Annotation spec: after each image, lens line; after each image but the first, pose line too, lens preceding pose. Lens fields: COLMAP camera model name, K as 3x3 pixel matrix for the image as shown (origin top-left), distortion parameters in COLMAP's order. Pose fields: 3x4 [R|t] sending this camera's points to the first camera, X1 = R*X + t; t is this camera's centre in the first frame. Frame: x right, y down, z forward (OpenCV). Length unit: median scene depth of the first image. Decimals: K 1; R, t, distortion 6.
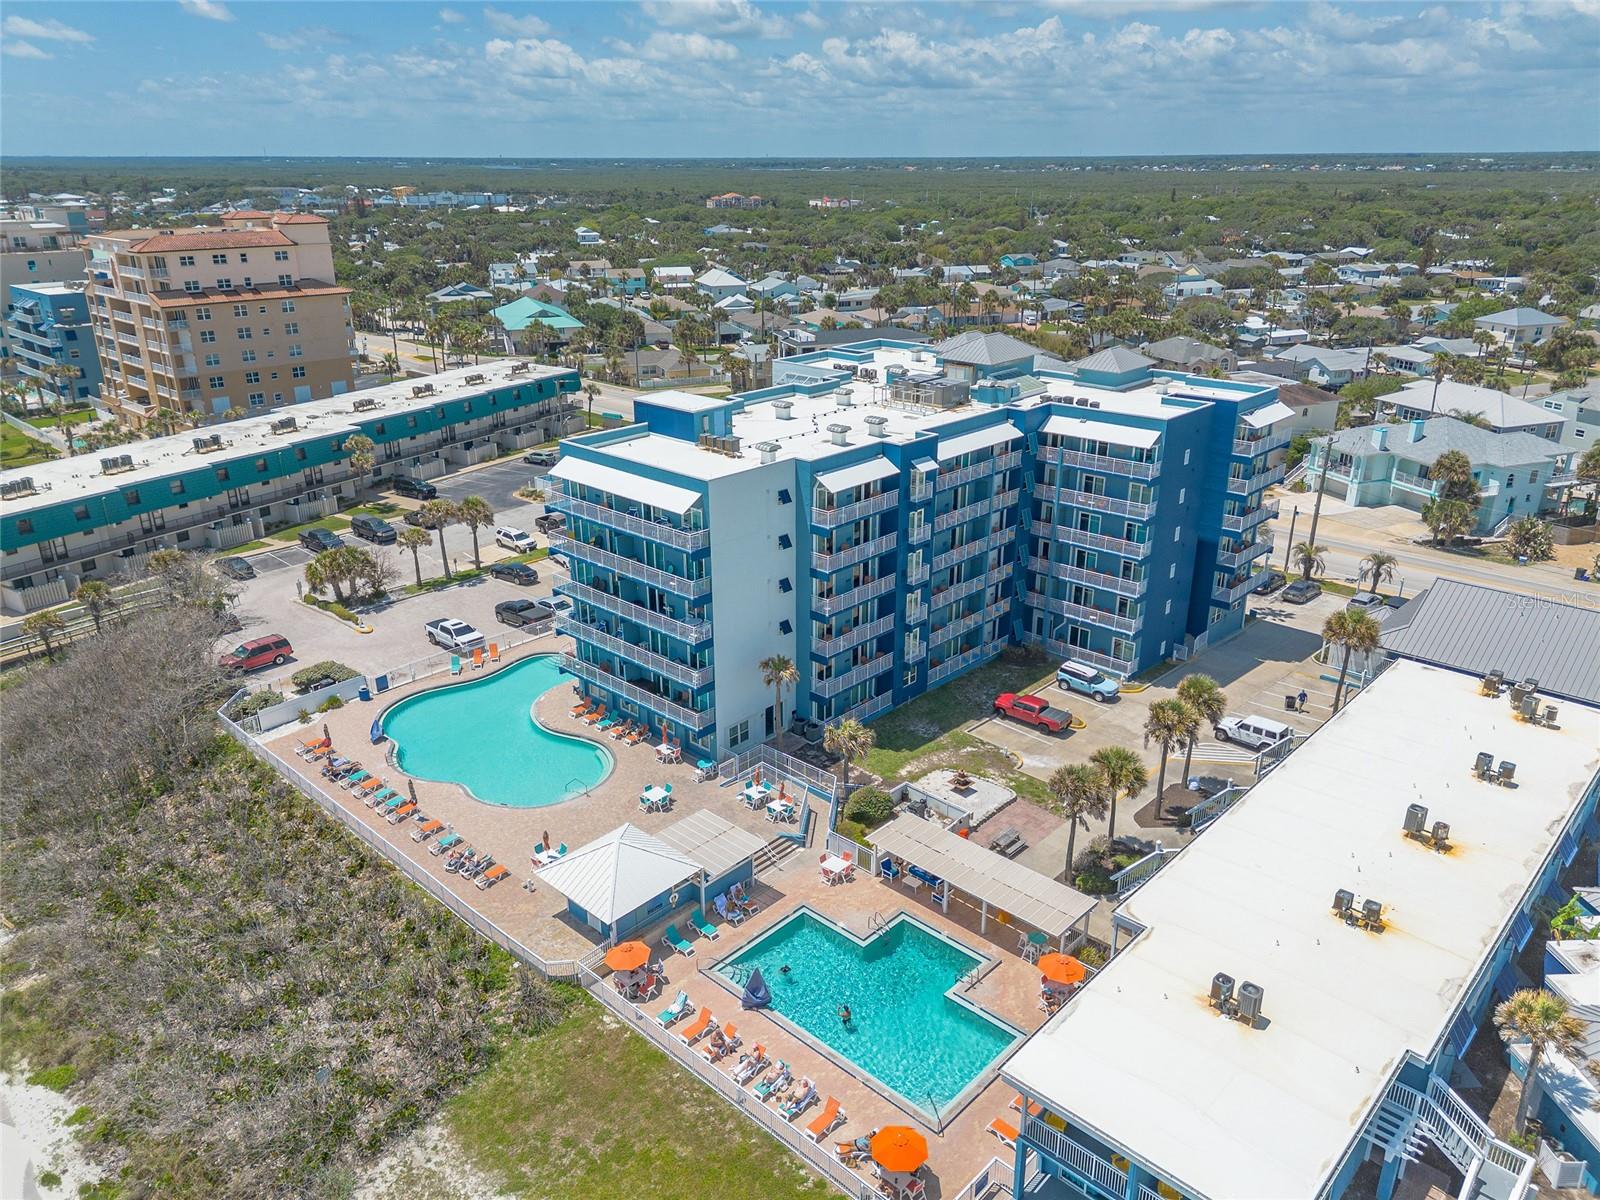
lens RADIAL K [[1125.0, 0, 788.1], [0, 1125.0, 604.5], [0, 0, 1]] dist [0.077394, -0.076287]
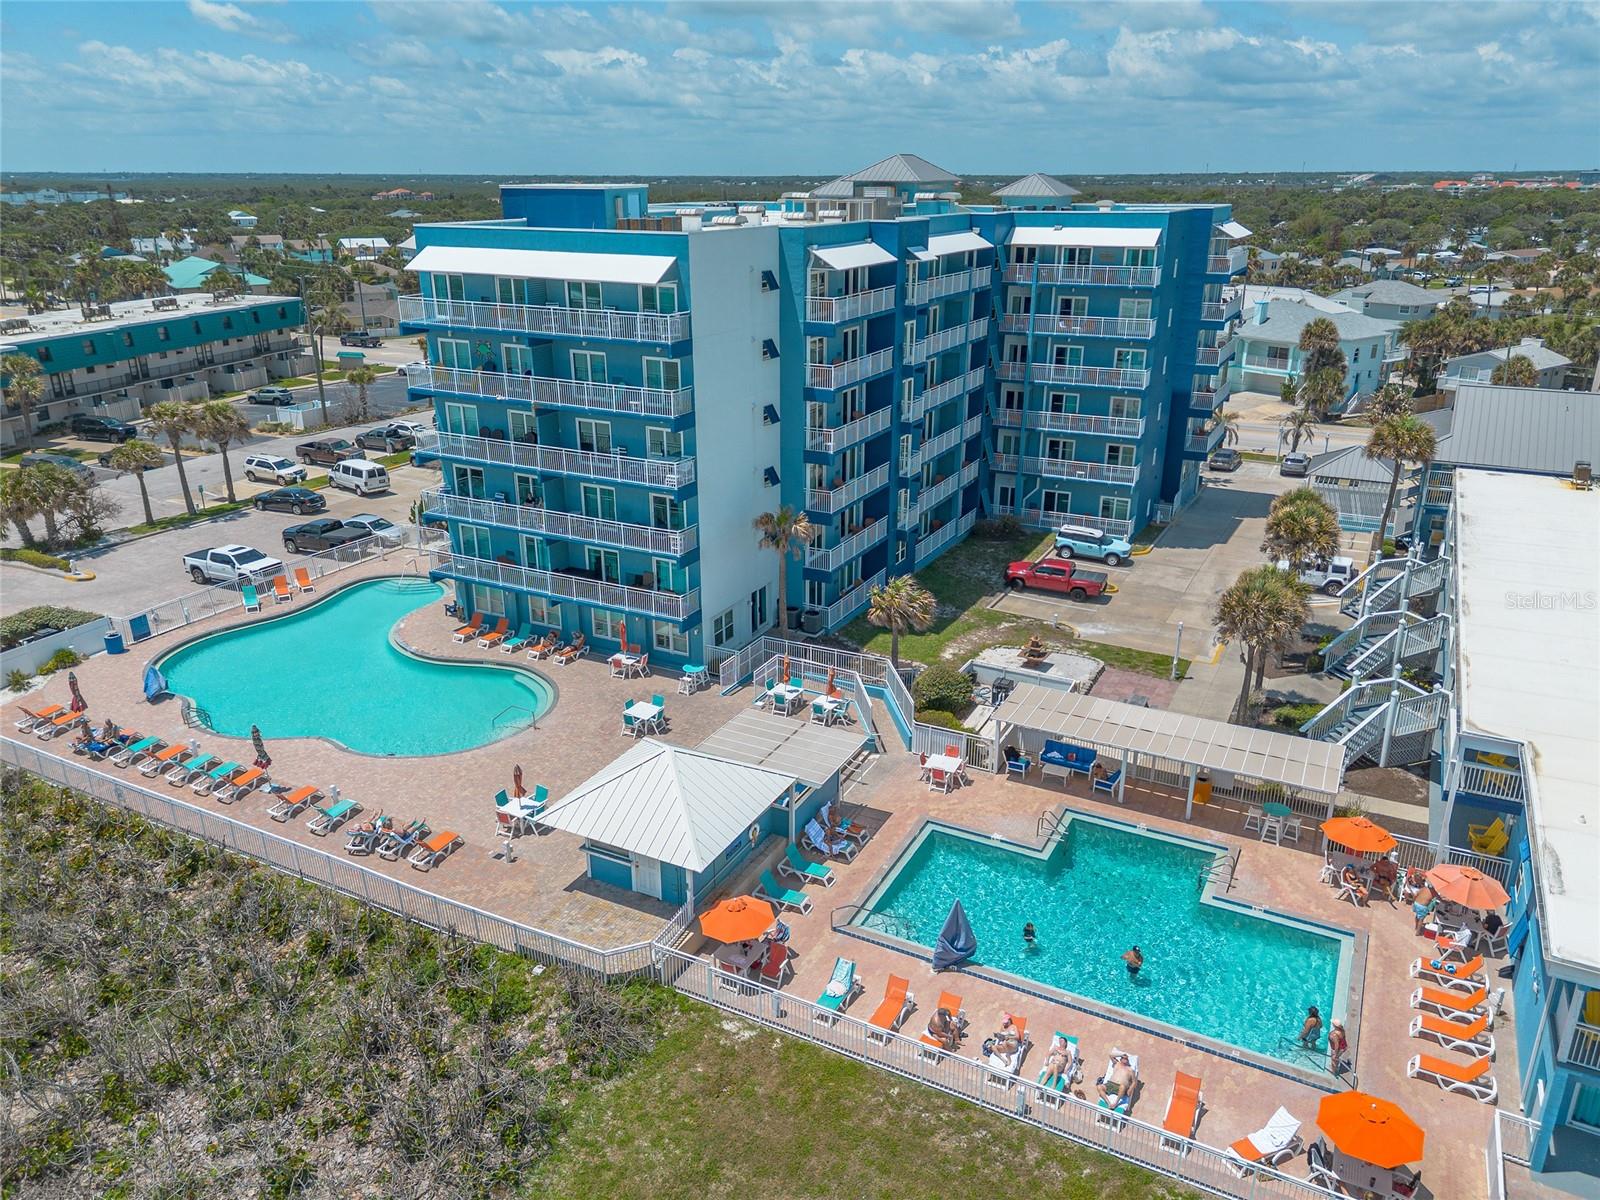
lens RADIAL K [[1143.1, 0, 793.7], [0, 1143.1, 610.3], [0, 0, 1]] dist [0.077088, -0.079720]
pose [[0.962984, -0.093294, 0.252900, -0.179157], [0.096003, 0.995380, 0.001635, 0.104319], [-0.251884, 0.022705, 0.967491, 0.279587]]
